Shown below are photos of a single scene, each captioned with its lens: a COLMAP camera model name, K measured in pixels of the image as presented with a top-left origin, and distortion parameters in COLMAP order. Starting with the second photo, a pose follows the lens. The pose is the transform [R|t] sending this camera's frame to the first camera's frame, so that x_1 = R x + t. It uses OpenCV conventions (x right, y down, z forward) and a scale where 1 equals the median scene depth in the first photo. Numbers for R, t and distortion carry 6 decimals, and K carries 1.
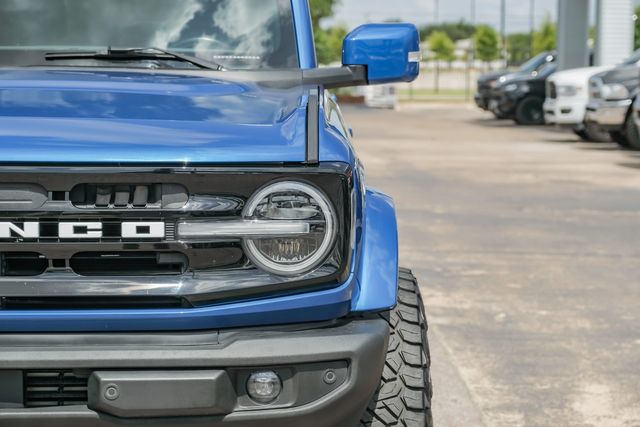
lens RADIAL K [[1797.2, 0, 325.4], [0, 1797.2, 219.6], [0, 0, 1]] dist [0.105294, 0.000000]
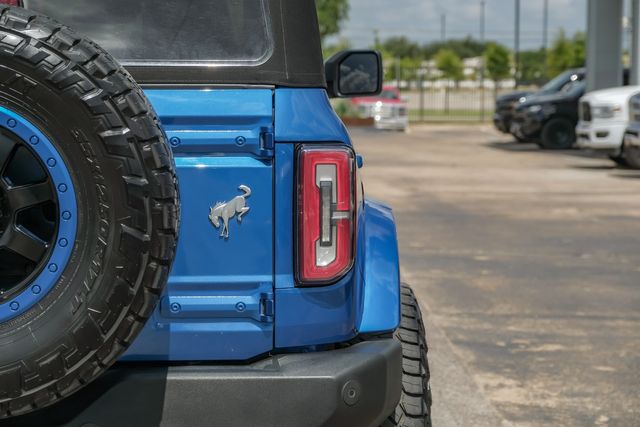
lens RADIAL K [[1797.2, 0, 318.2], [0, 1797.2, 213.6], [0, 0, 1]] dist [0.105294, 0.000000]
pose [[0.999997, -0.002134, -0.001407, -0.014545], [0.002114, 0.999896, -0.014253, -0.016575], [0.001438, 0.014250, 0.999897, 0.198425]]
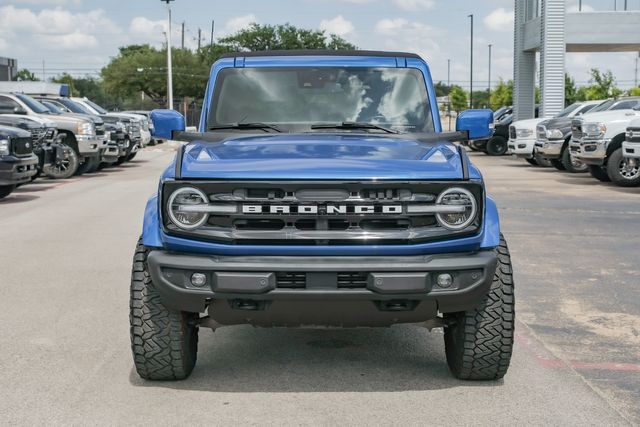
lens RADIAL K [[1291.5, 0, 316.5], [0, 1291.5, 208.9], [0, 0, 1]] dist [-0.021541, 0.000000]
pose [[0.999939, -0.003596, -0.010482, -0.060545], [0.003492, 0.999945, -0.009929, 0.007060], [0.010517, 0.009892, 0.999896, -0.202355]]
